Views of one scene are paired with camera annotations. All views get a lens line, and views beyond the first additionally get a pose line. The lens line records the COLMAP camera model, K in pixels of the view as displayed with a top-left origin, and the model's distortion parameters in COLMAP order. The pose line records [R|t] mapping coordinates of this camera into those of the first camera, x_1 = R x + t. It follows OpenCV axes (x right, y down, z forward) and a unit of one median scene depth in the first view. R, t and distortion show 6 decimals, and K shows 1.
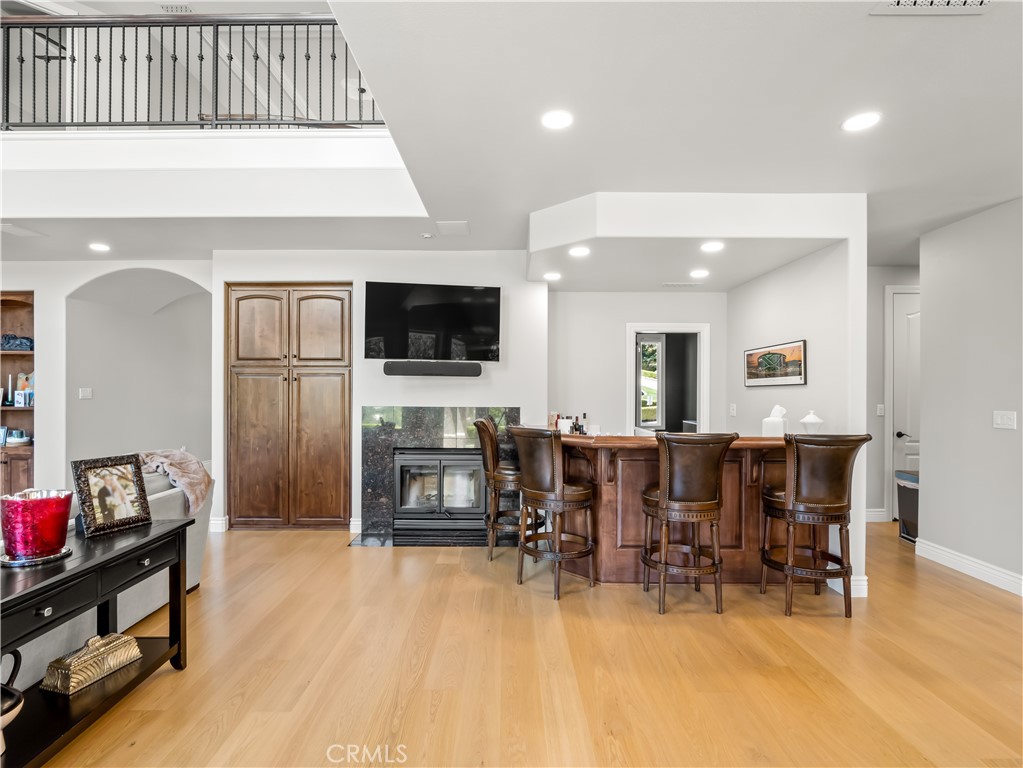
lens RADIAL K [[521.0, 0, 510.8], [0, 521.0, 398.3], [0, 0, 1]] dist [-0.003292, -0.001136]
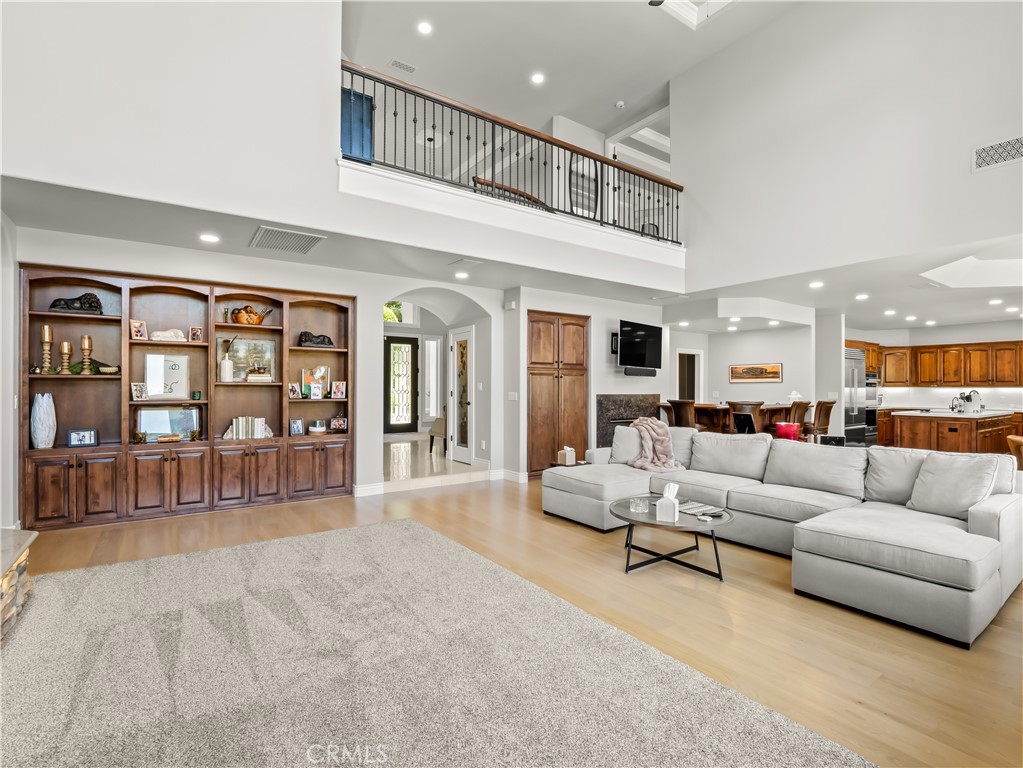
lens RADIAL K [[471.5, 0, 471.5], [0, 471.5, 385.4], [0, 0, 1]] dist [-0.001910, -0.018665]
pose [[0.846546, 0.001418, 0.532314, -1.430765], [0.008886, 0.999819, -0.016795, 0.008813], [-0.532242, 0.018948, 0.846380, -0.029514]]
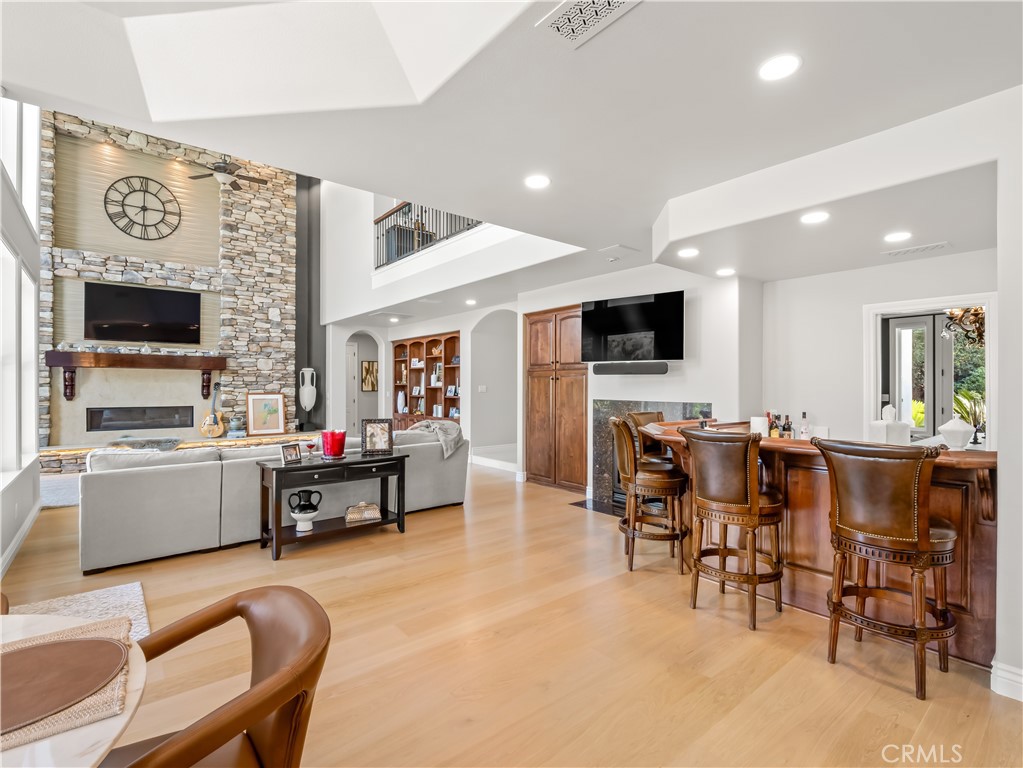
lens RADIAL K [[494.5, 0, 511.5], [0, 494.5, 384.0], [0, 0, 1]] dist [-0.003138, -0.007793]
pose [[0.628003, -0.005128, -0.778194, 0.545764], [-0.012428, 0.999785, -0.016617, 0.000518], [0.778112, 0.020107, 0.627804, 0.087730]]
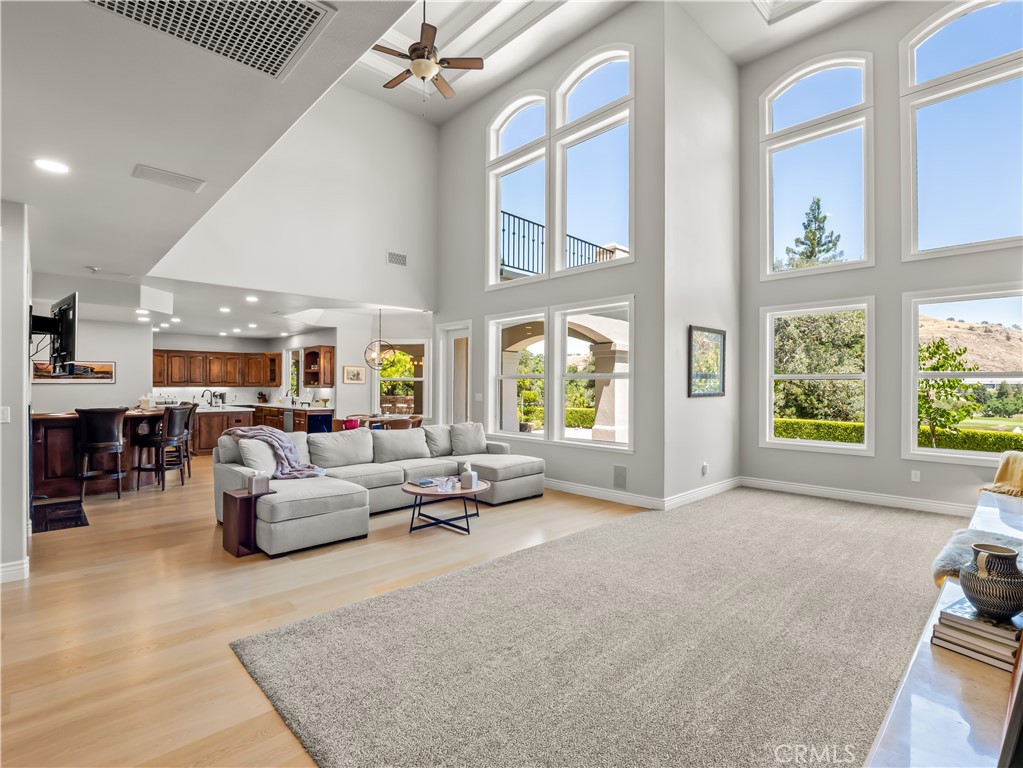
lens RADIAL K [[505.8, 0, 511.5], [0, 505.8, 384.0], [0, 0, 1]] dist [-0.003148, -0.000705]
pose [[-0.687949, -0.002991, 0.725753, -1.638494], [0.009263, 0.999874, 0.012901, -0.029310], [-0.725700, 0.015598, -0.687835, 1.029524]]
